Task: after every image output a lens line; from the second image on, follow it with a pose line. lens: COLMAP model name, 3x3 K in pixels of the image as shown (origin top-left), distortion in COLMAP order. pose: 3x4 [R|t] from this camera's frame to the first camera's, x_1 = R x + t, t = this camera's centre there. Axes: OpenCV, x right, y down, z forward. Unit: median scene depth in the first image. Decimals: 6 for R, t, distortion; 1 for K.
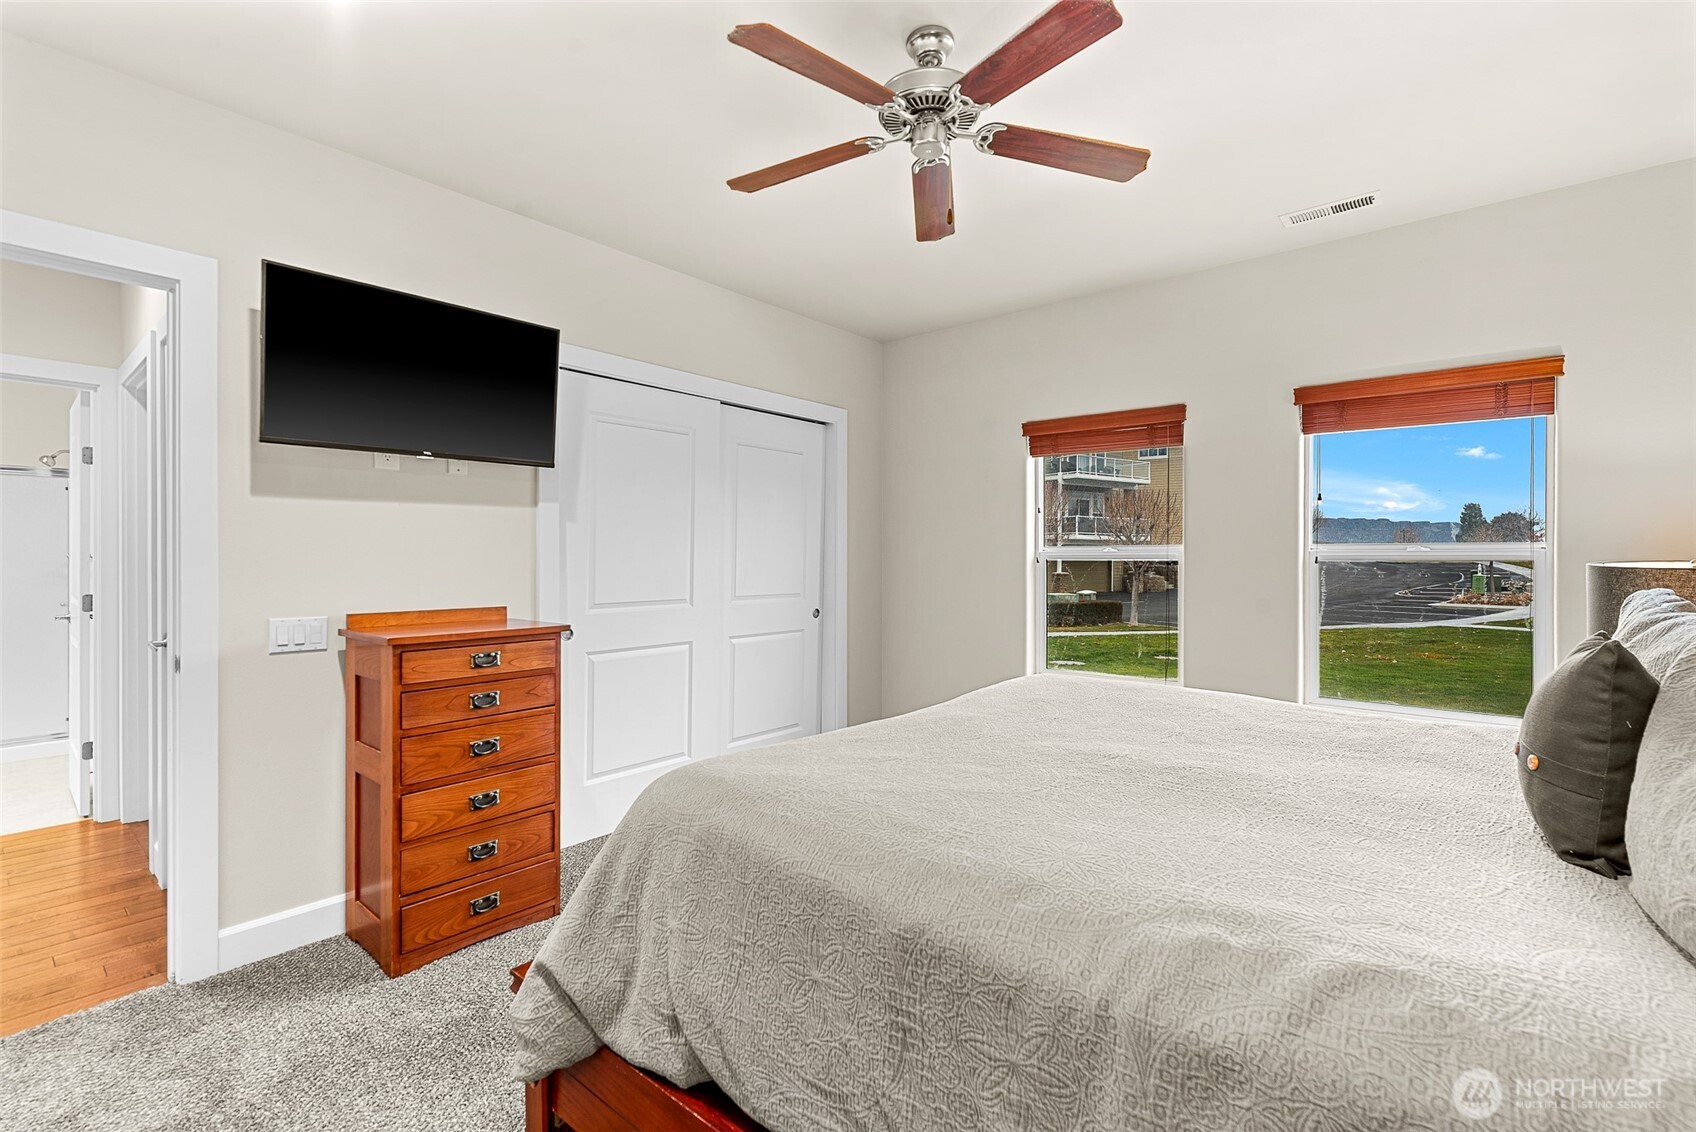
lens RADIAL K [[746.9, 0, 865.7], [0, 746.9, 557.1], [0, 0, 1]] dist [0.000730, -0.000526]
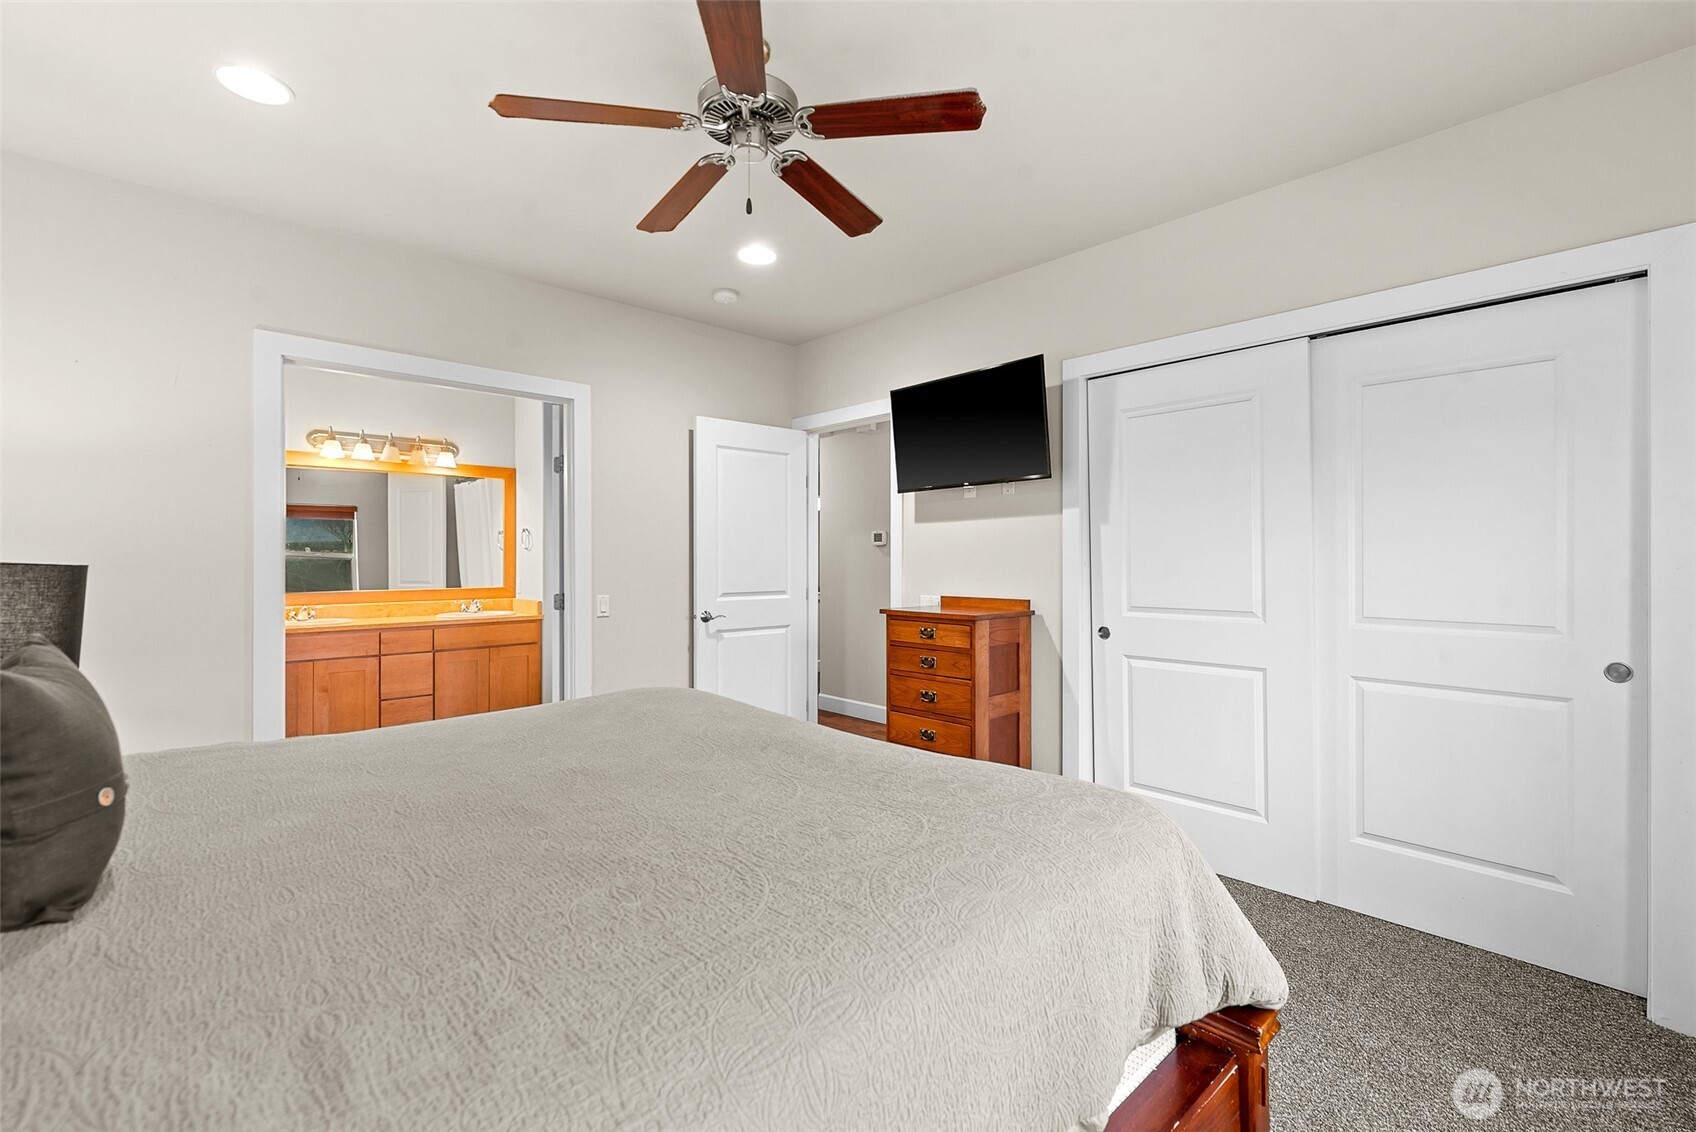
lens RADIAL K [[746.9, 0, 865.7], [0, 746.9, 557.1], [0, 0, 1]] dist [0.000730, -0.000526]
pose [[-0.111878, -0.005609, -0.993706, 0.807089], [-0.001541, 0.999984, -0.005471, 0.005168], [0.993721, 0.000919, -0.111885, 0.963149]]
